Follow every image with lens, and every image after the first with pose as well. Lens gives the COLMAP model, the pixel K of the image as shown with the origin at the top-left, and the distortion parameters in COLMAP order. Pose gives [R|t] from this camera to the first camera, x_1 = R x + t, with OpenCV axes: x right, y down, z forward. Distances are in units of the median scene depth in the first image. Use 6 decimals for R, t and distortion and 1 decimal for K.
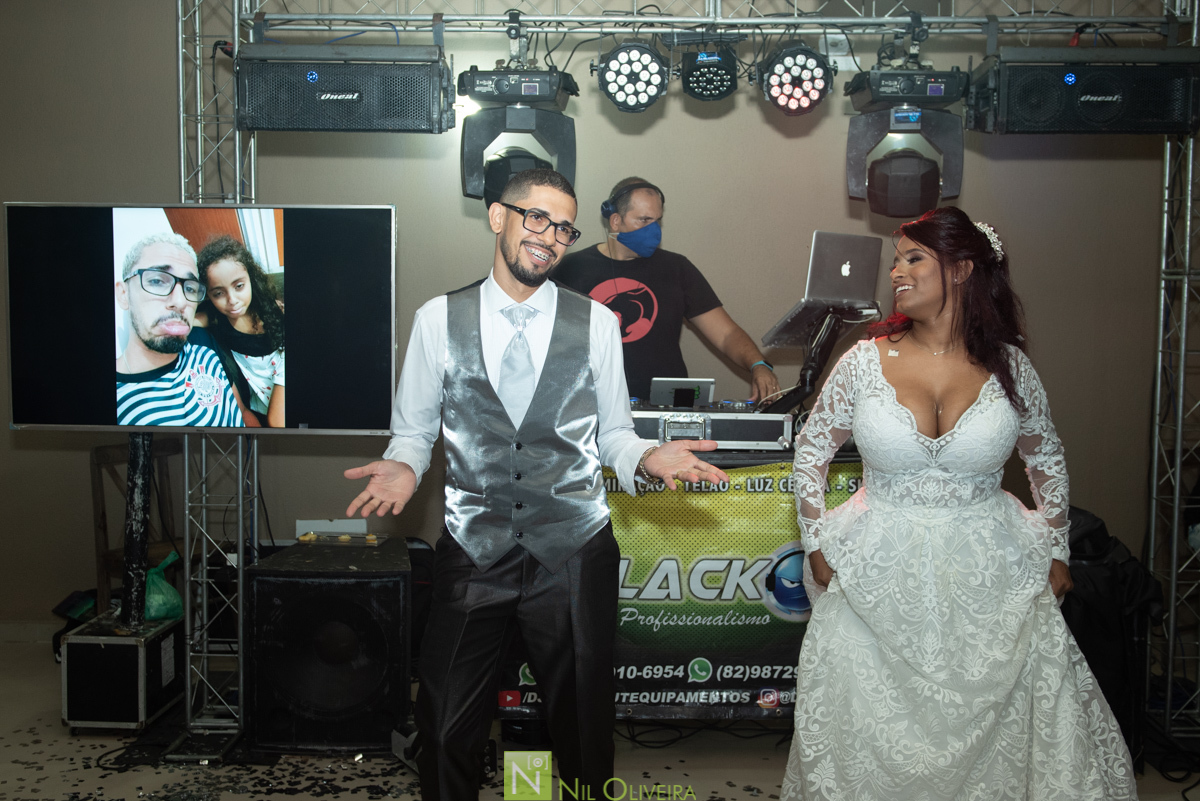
lens RADIAL K [[1325.3, 0, 586.2], [0, 1325.3, 402.5], [0, 0, 1]] dist [-0.012453, 0.000000]
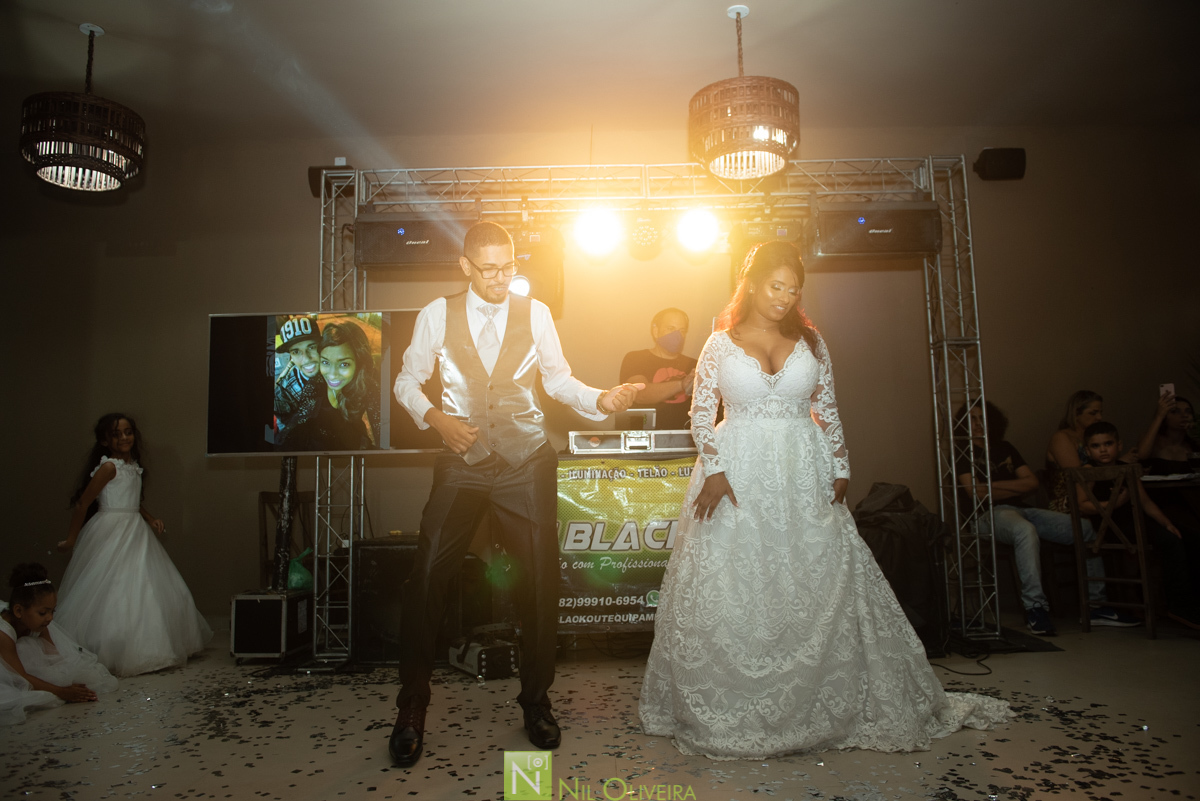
lens RADIAL K [[839.1, 0, 597.1], [0, 839.1, 402.3], [0, 0, 1]] dist [-0.048719, -0.009271]
pose [[0.999475, -0.028430, 0.015508, 0.012506], [0.030860, 0.981321, -0.189888, 0.157391], [-0.009820, 0.190267, 0.981683, 0.023738]]
